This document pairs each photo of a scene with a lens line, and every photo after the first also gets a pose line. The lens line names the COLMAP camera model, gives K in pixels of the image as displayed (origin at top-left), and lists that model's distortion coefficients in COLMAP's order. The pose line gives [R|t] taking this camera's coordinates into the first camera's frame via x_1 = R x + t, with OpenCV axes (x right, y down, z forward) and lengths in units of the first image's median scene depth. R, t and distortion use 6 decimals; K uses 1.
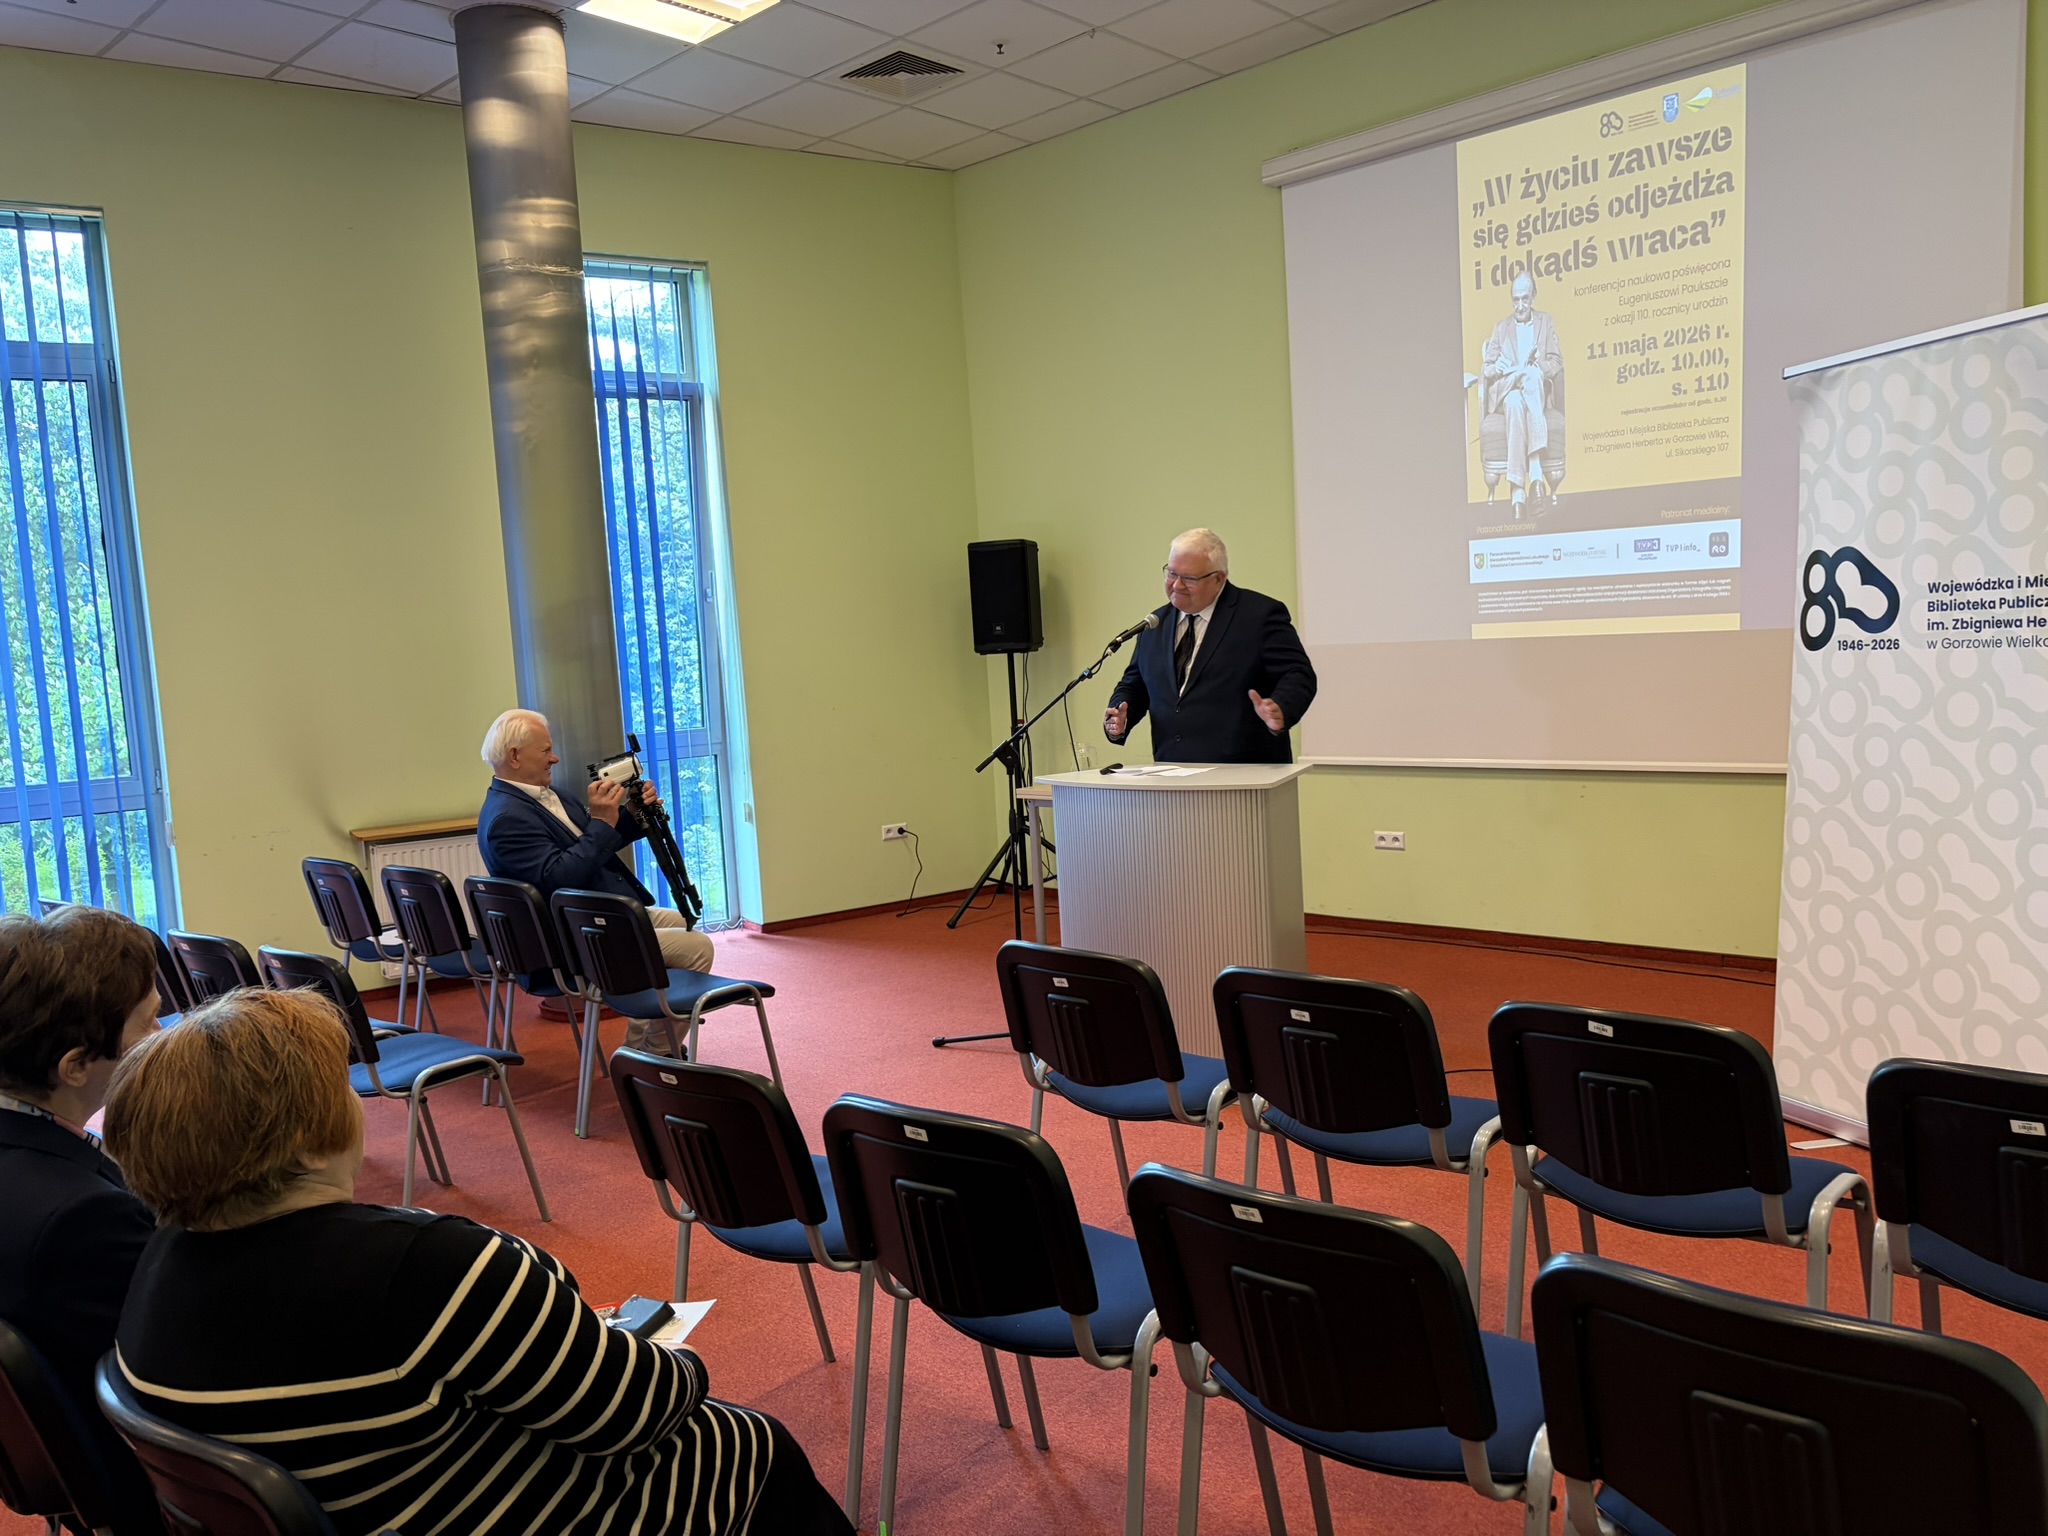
lens RADIAL K [[1533.8, 0, 1034.4], [0, 1533.8, 781.1], [0, 0, 1]] dist [0.005134, 0.013890]
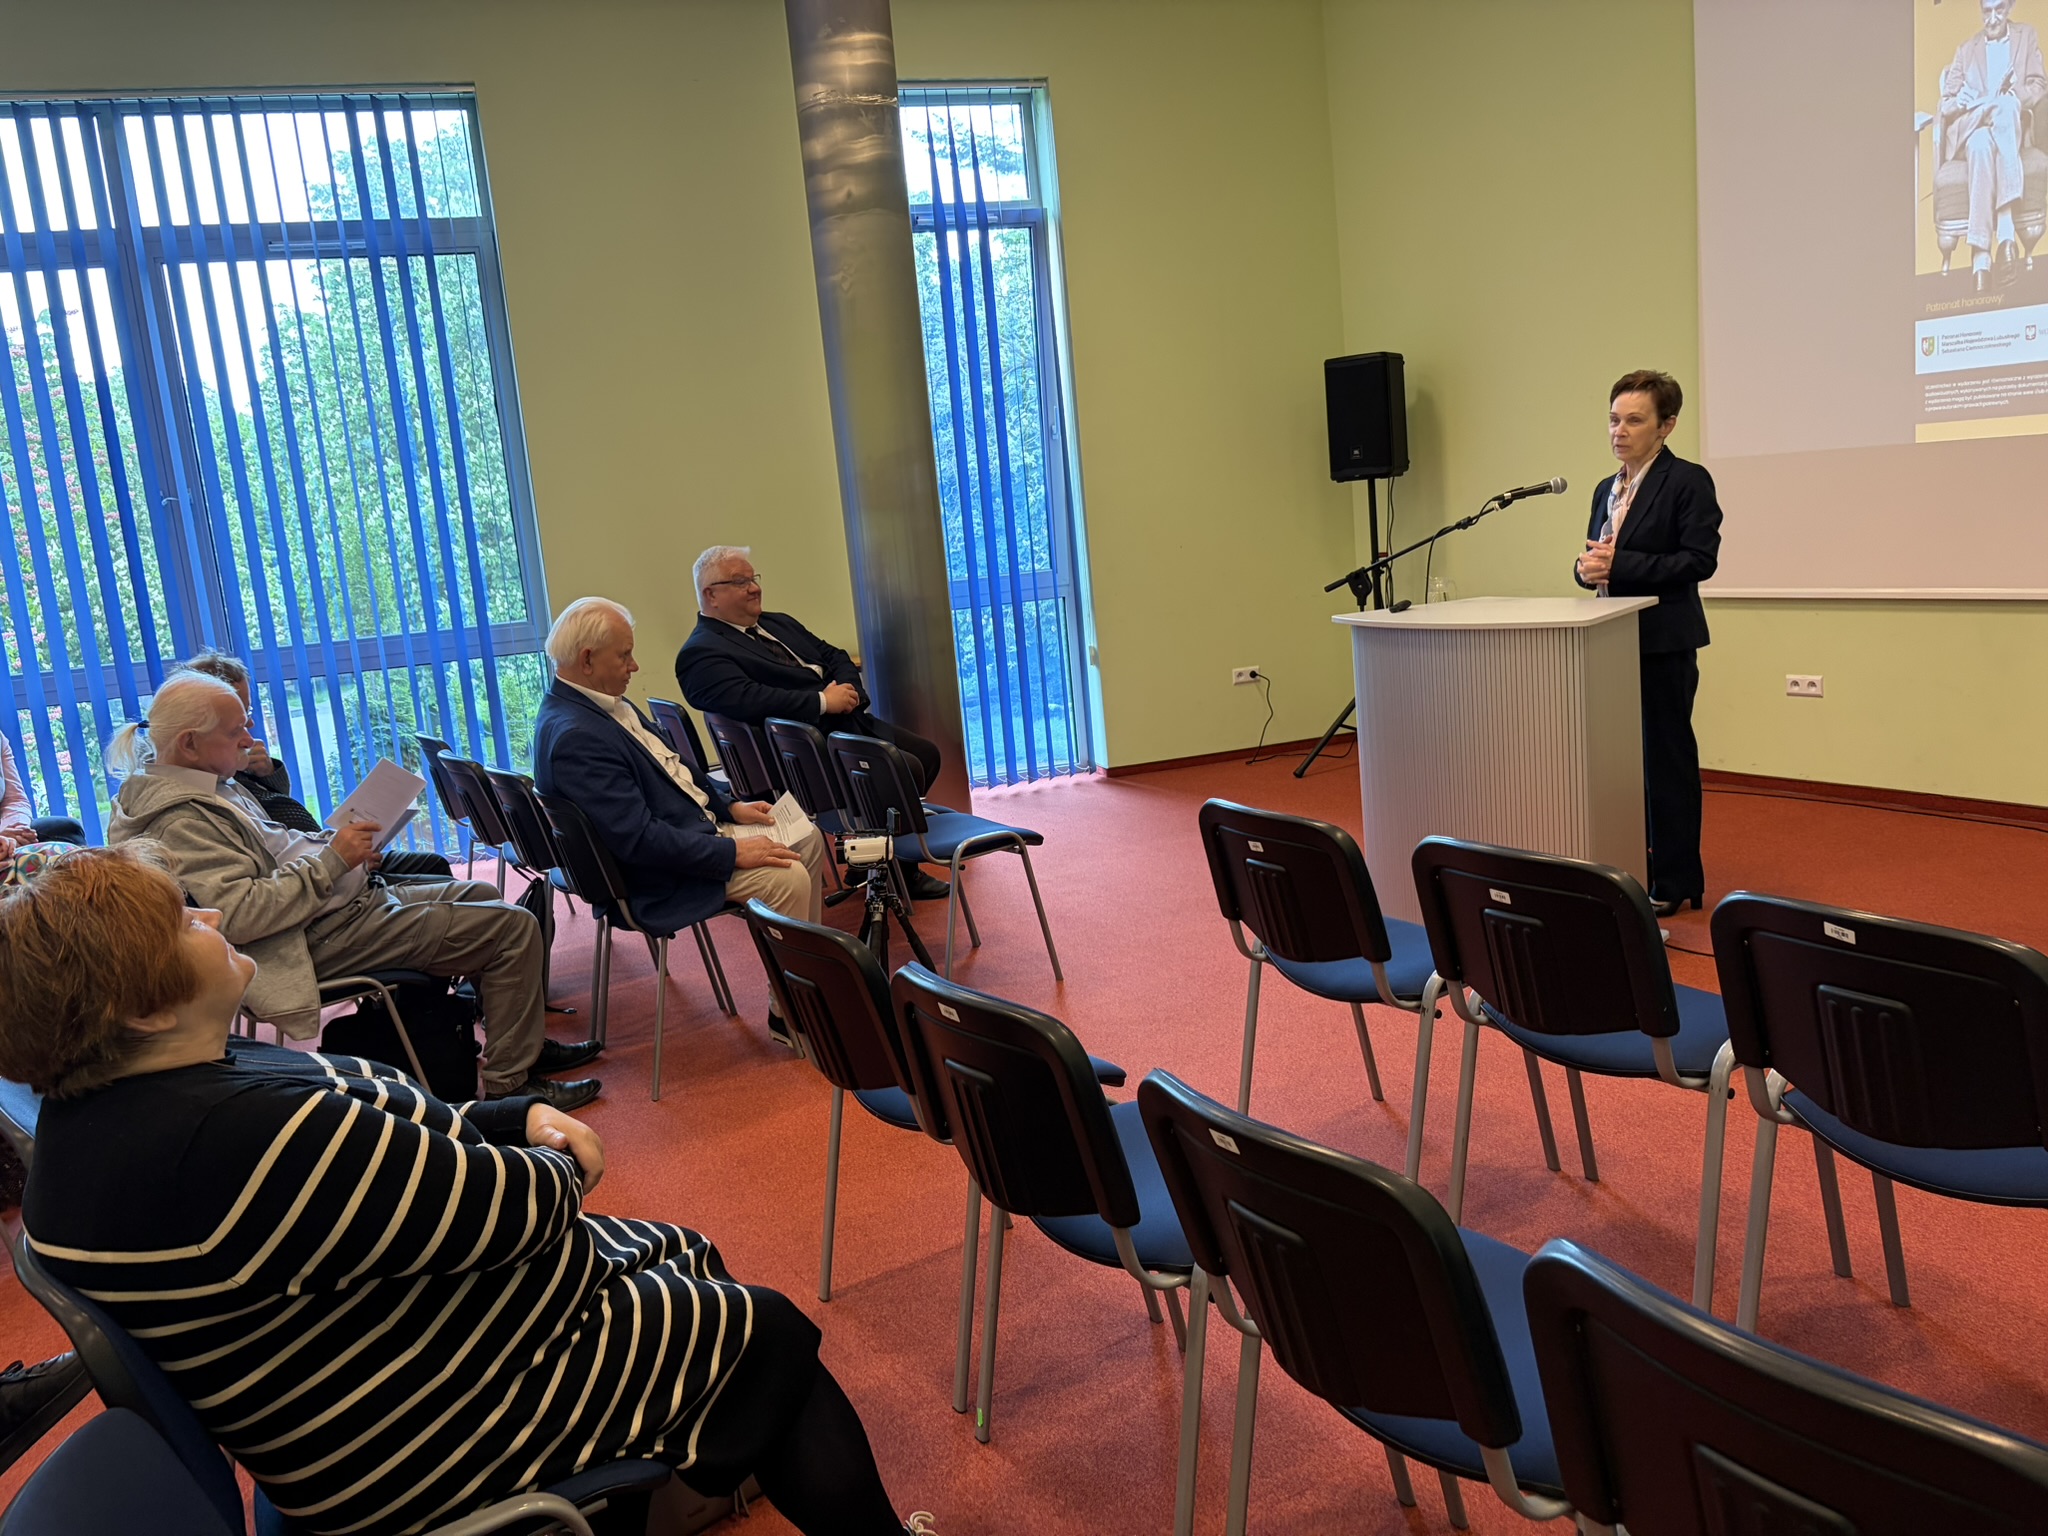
lens RADIAL K [[1556.2, 0, 996.7], [0, 1556.2, 762.0], [0, 0, 1]] dist [-0.006674, -0.004439]
pose [[0.952213, 0.019116, -0.304835, 0.080041], [0.008835, 0.995898, 0.090051, -0.001175], [0.305306, -0.088441, 0.948139, 0.046754]]
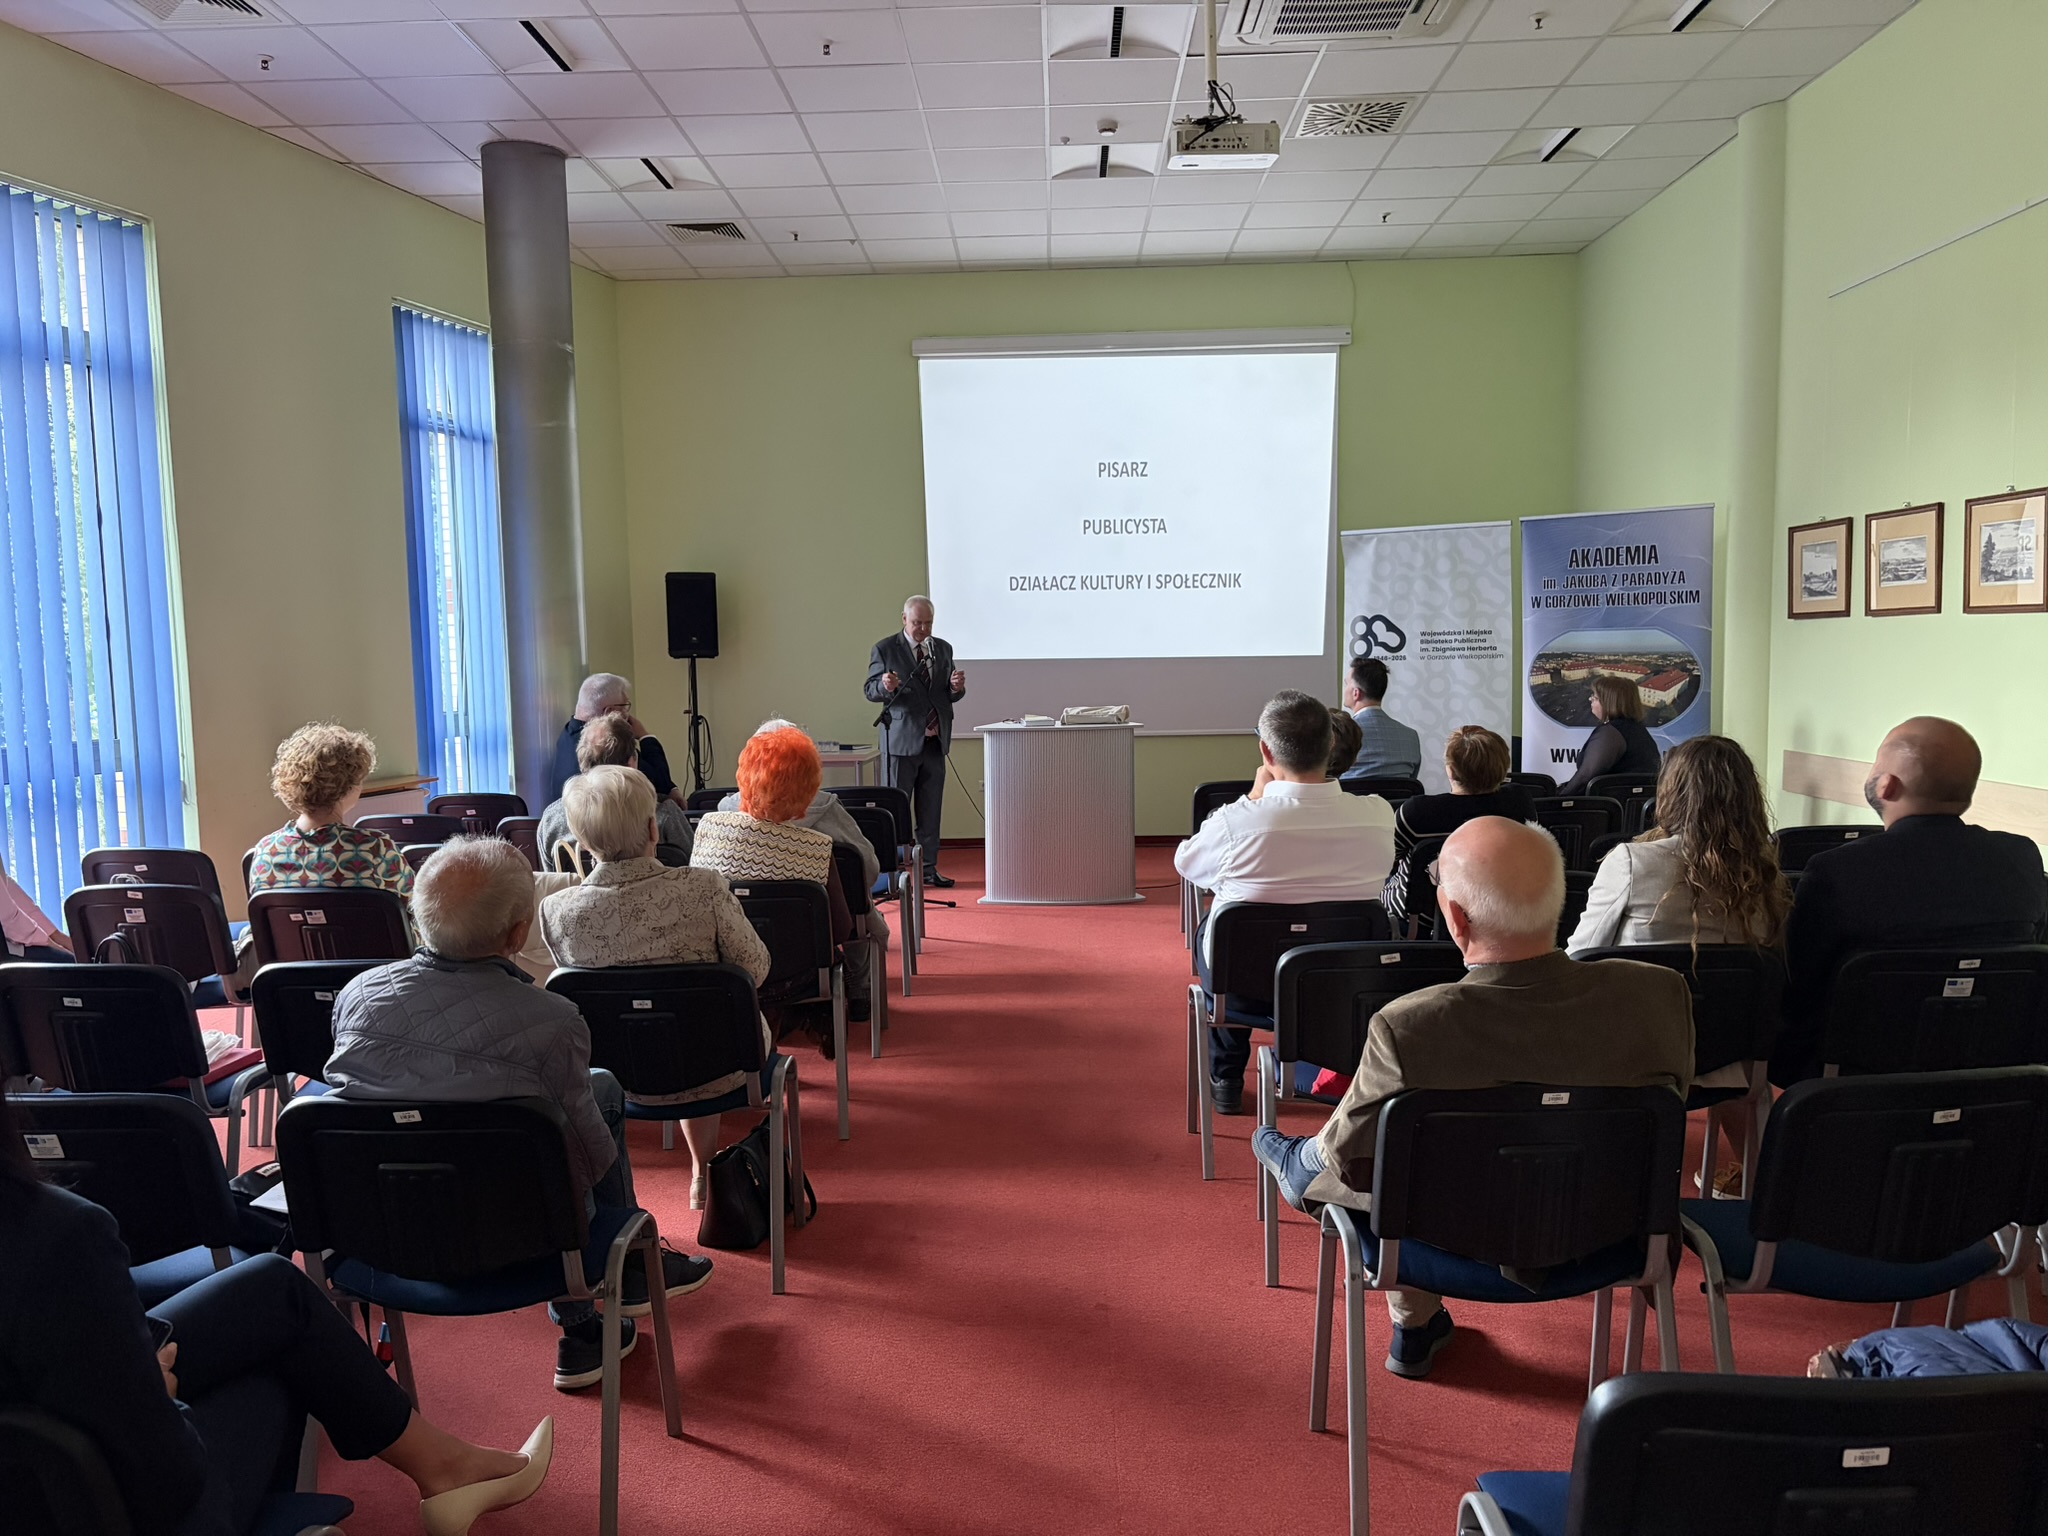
lens RADIAL K [[1533.8, 0, 1034.4], [0, 1533.8, 781.1], [0, 0, 1]] dist [0.005134, 0.013890]
pose [[0.764087, -0.008670, 0.645055, -0.799939], [0.032327, 0.999168, -0.024862, 0.080017], [-0.644303, 0.039850, 0.763731, -0.232245]]
